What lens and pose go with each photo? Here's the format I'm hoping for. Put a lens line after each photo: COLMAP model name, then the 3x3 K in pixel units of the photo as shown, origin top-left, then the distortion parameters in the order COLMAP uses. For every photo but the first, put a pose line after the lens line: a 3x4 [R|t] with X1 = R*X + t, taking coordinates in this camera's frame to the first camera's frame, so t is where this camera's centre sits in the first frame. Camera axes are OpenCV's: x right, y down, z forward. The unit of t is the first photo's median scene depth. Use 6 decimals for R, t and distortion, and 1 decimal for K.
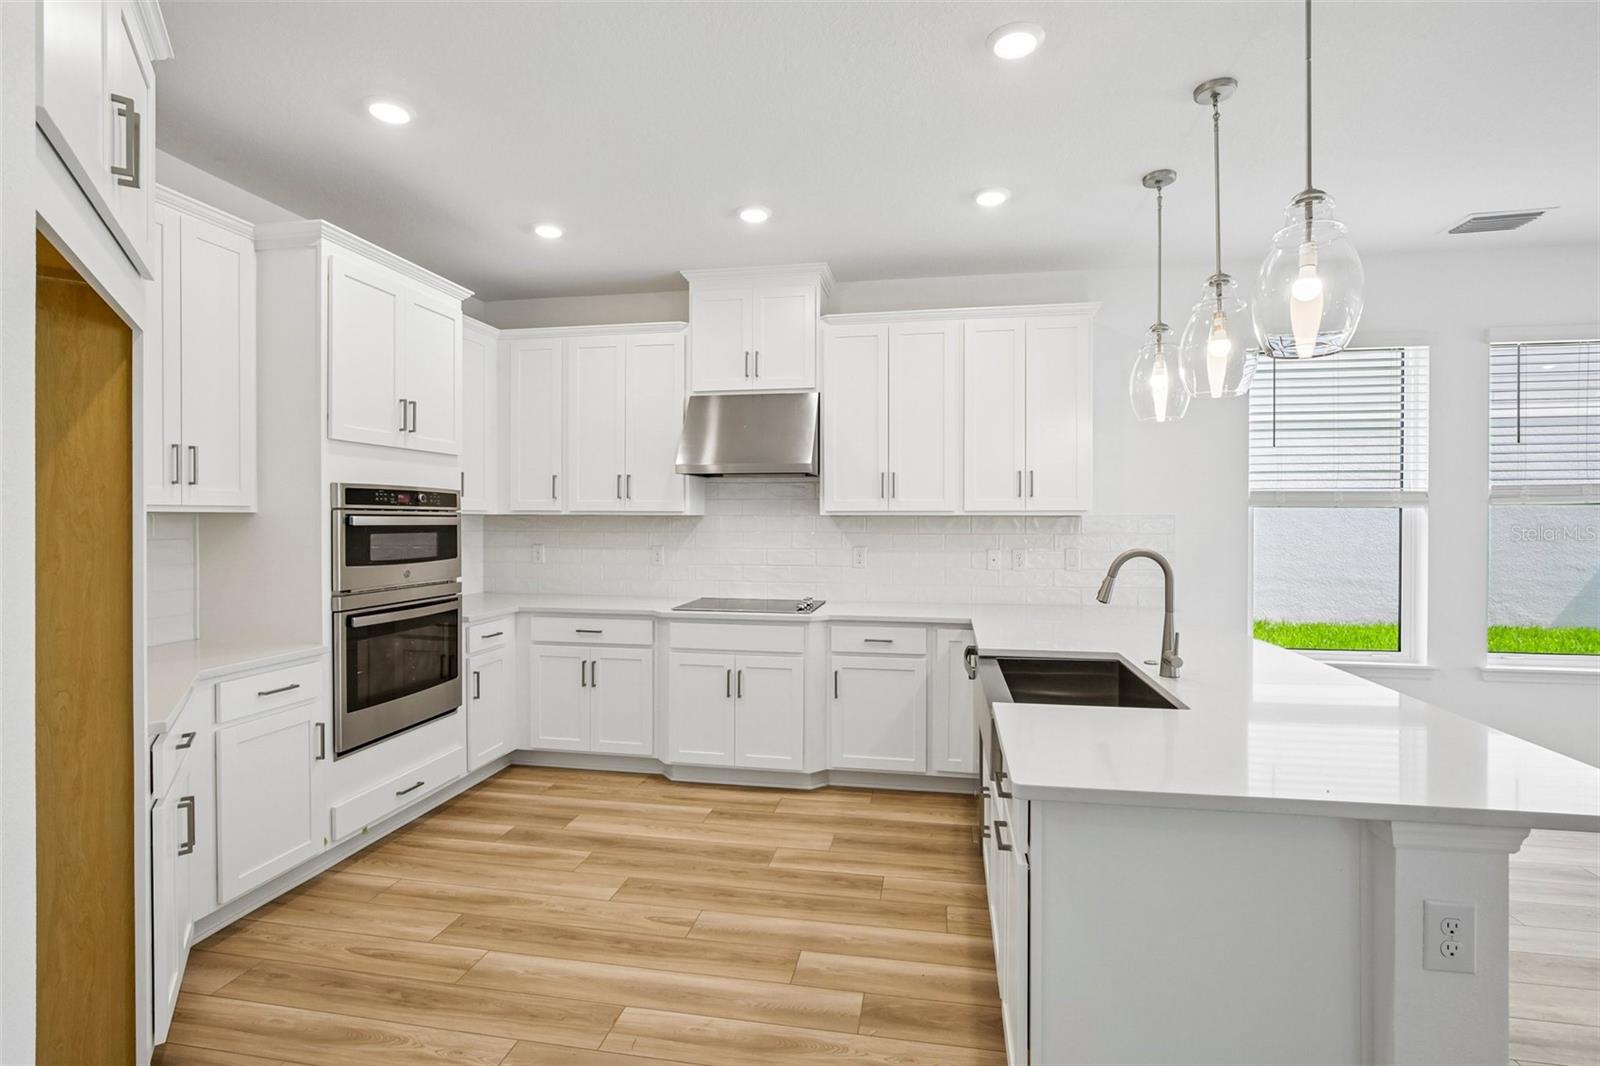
lens RADIAL K [[733.1, 0, 809.1], [0, 733.1, 524.0], [0, 0, 1]] dist [-0.015425, 0.000480]
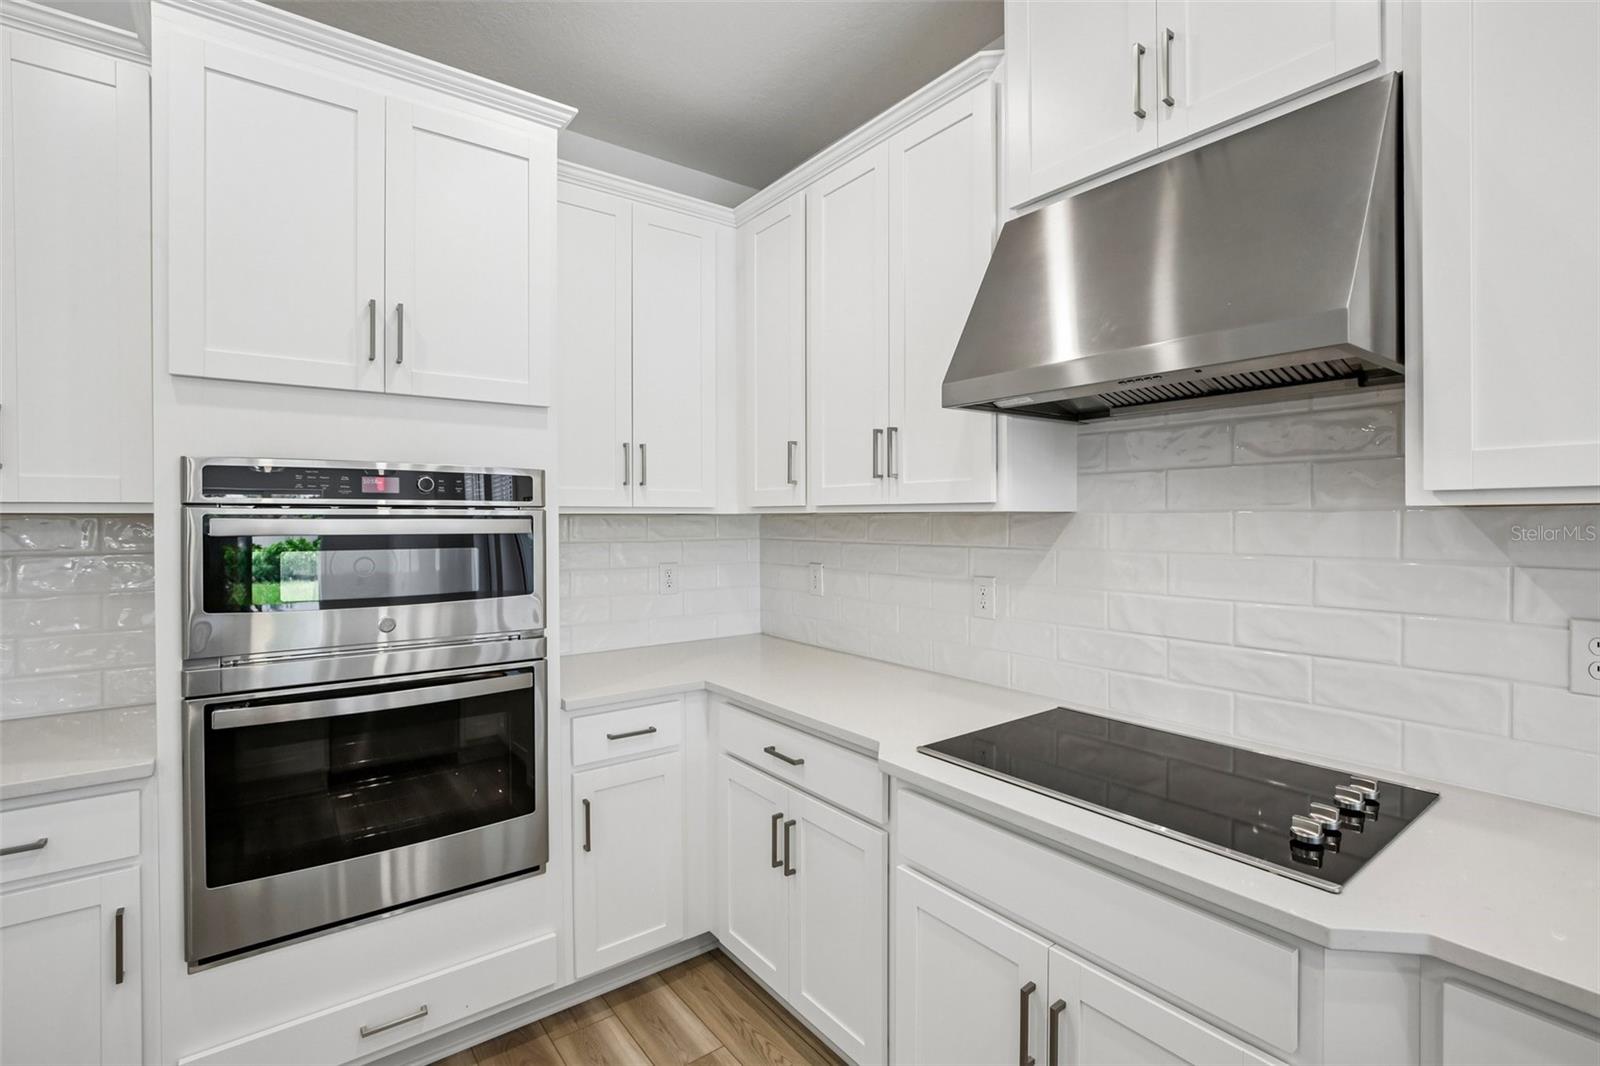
lens RADIAL K [[733.1, 0, 809.1], [0, 733.1, 524.0], [0, 0, 1]] dist [-0.015425, 0.000480]
pose [[0.738786, 0.001041, -0.673939, 0.037705], [-0.000659, 0.999999, 0.000822, -0.006160], [0.673939, -0.000163, 0.738787, 0.727625]]
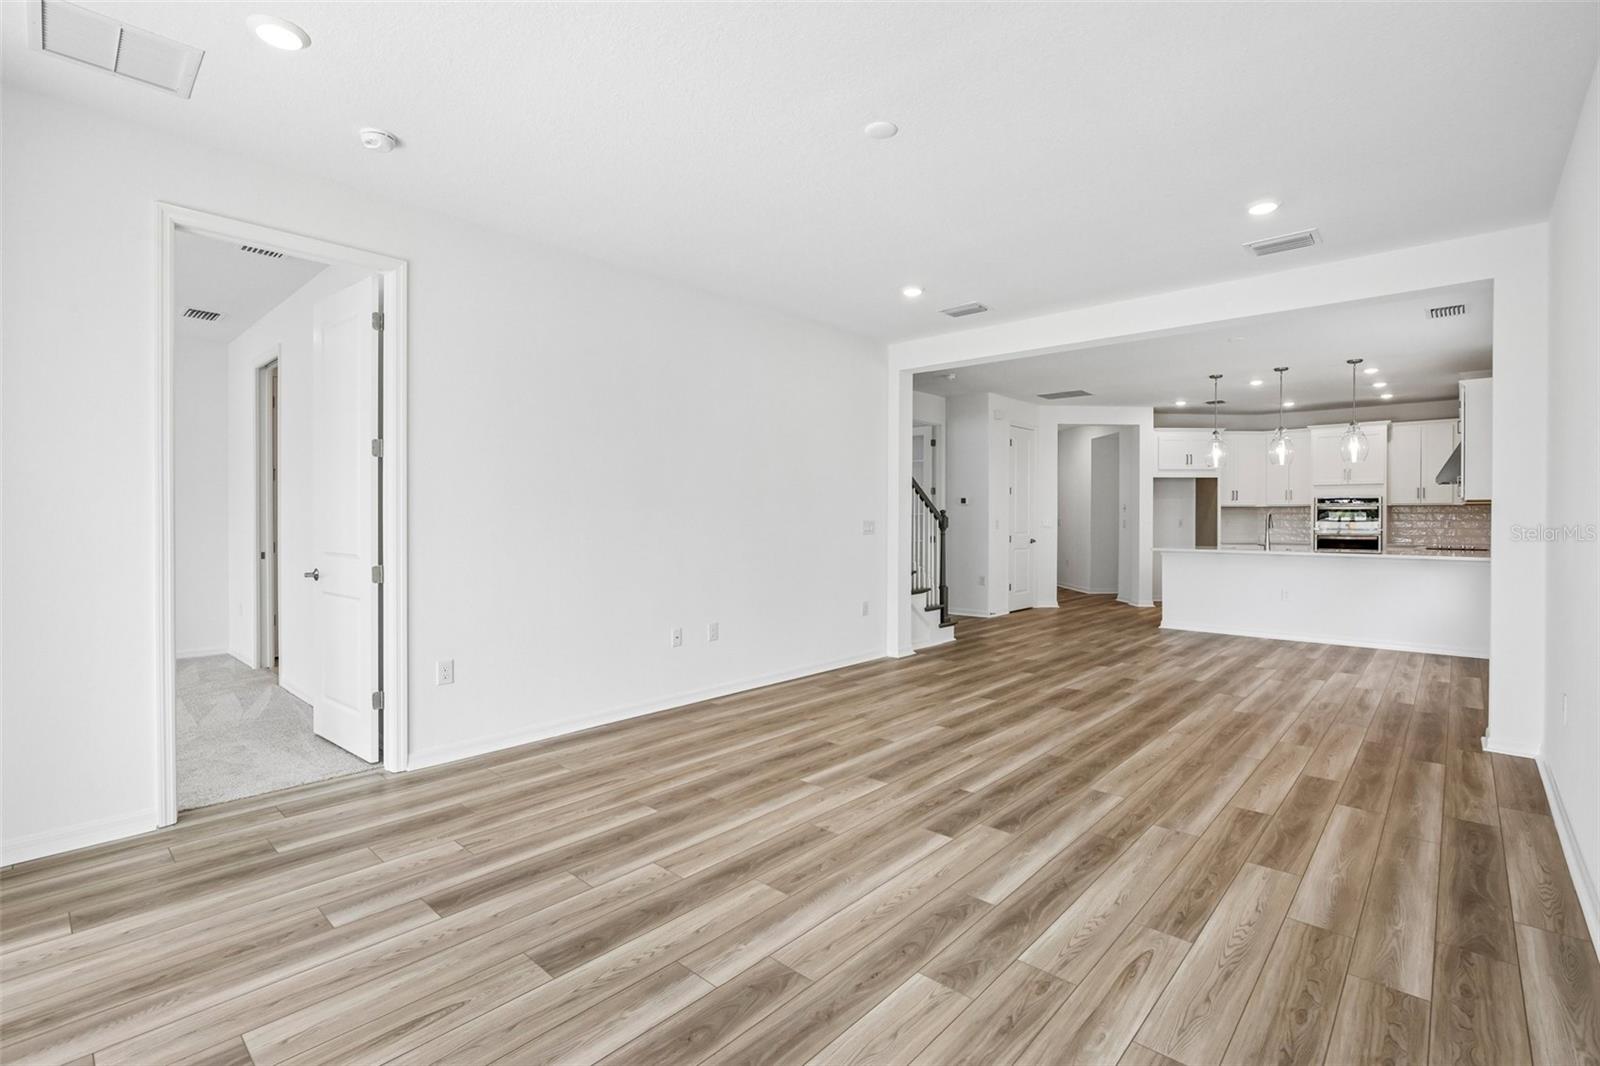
lens RADIAL K [[733.1, 0, 809.1], [0, 733.1, 524.0], [0, 0, 1]] dist [-0.015425, 0.000480]
pose [[-0.528916, 0.006151, -0.848652, 2.900288], [-0.005473, 0.999928, 0.010659, 0.038468], [0.848657, 0.010282, -0.528844, 0.622850]]
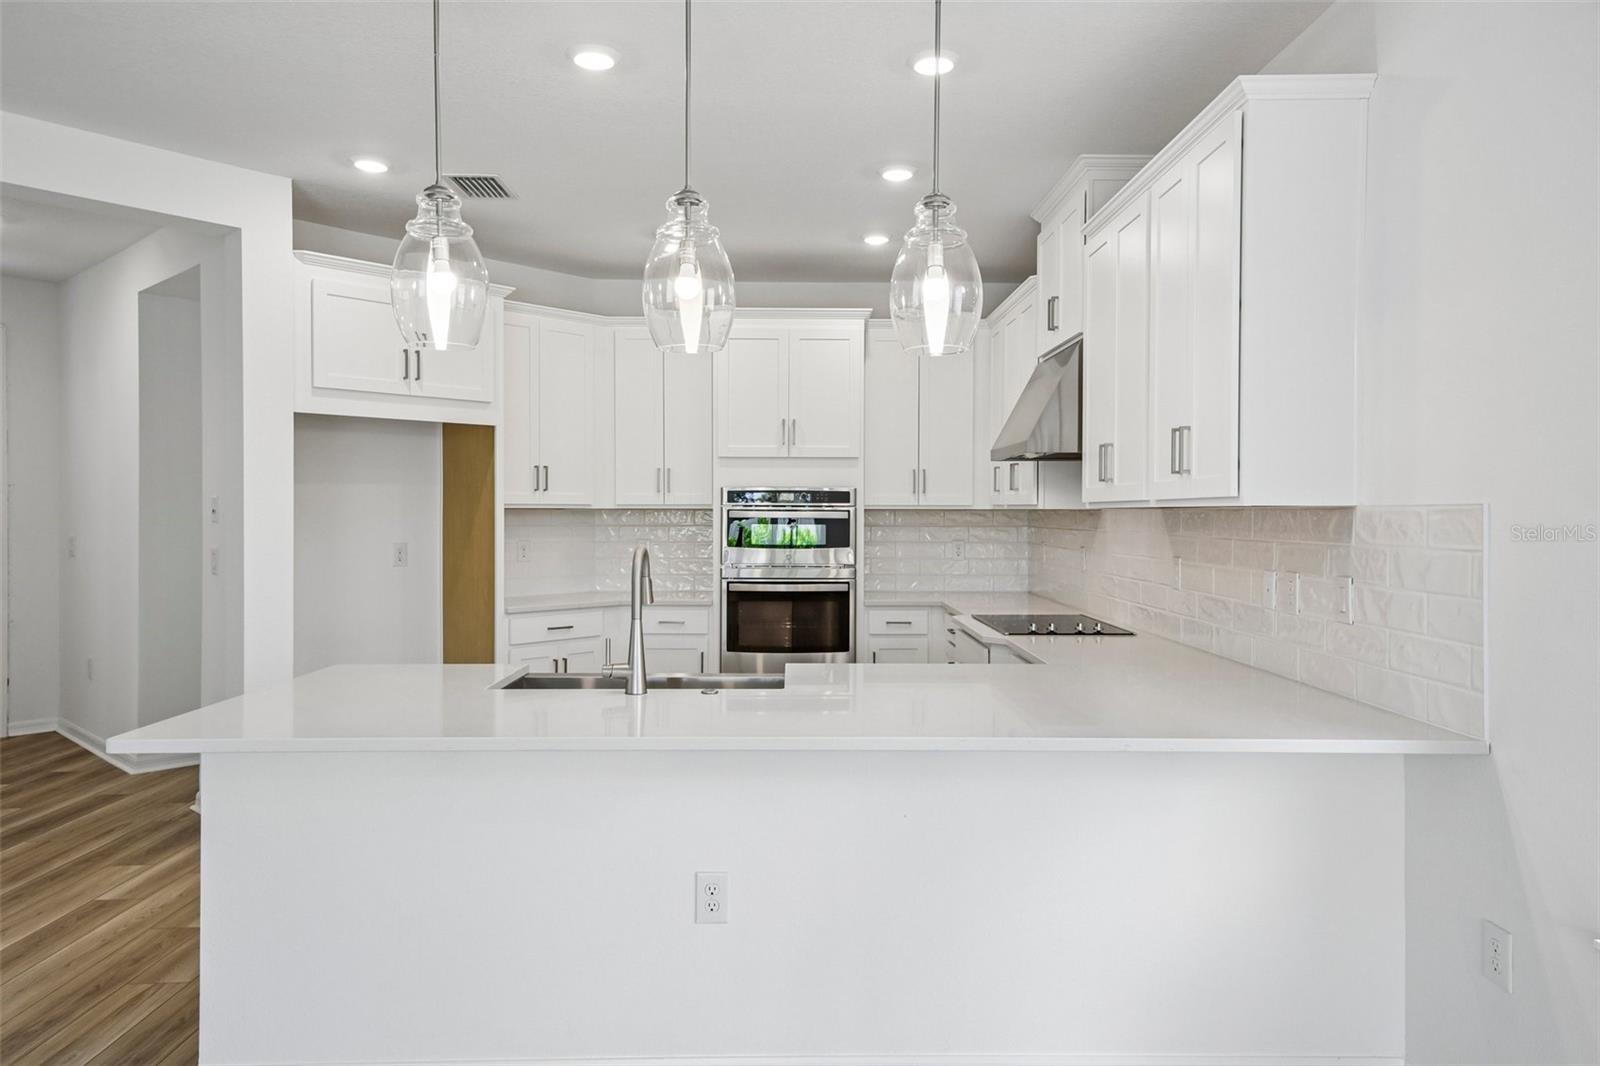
lens RADIAL K [[1052.2, 0, 800.0], [0, 1052.2, 533.0], [0, 0, 1]] dist [0.052817, 0.001229]
pose [[0.190675, 0.019436, -0.981461, 1.110488], [-0.008418, 0.999800, 0.018163, -0.005135], [0.981617, 0.004798, 0.190800, 0.601666]]
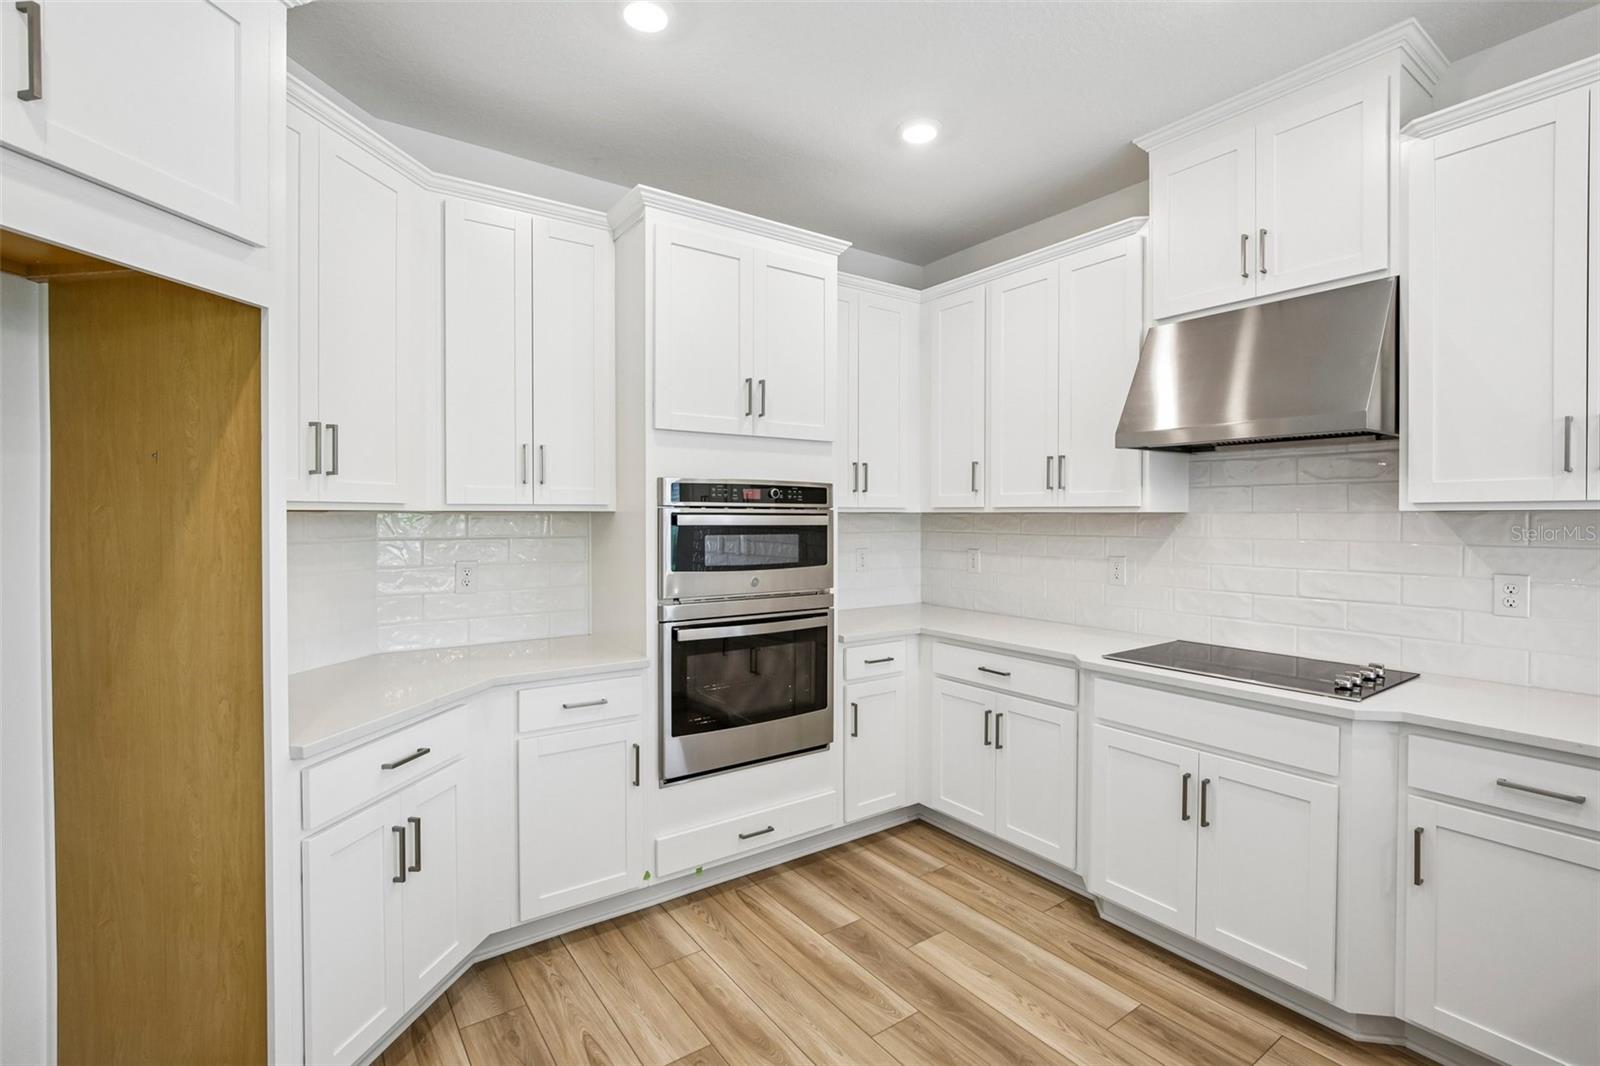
lens RADIAL K [[733.1, 0, 809.1], [0, 733.1, 524.0], [0, 0, 1]] dist [-0.015425, 0.000480]
pose [[0.715861, 0.006408, -0.698213, 0.085020], [-0.004953, 0.999979, 0.004099, -0.003311], [0.698225, 0.000524, 0.715878, 0.383988]]
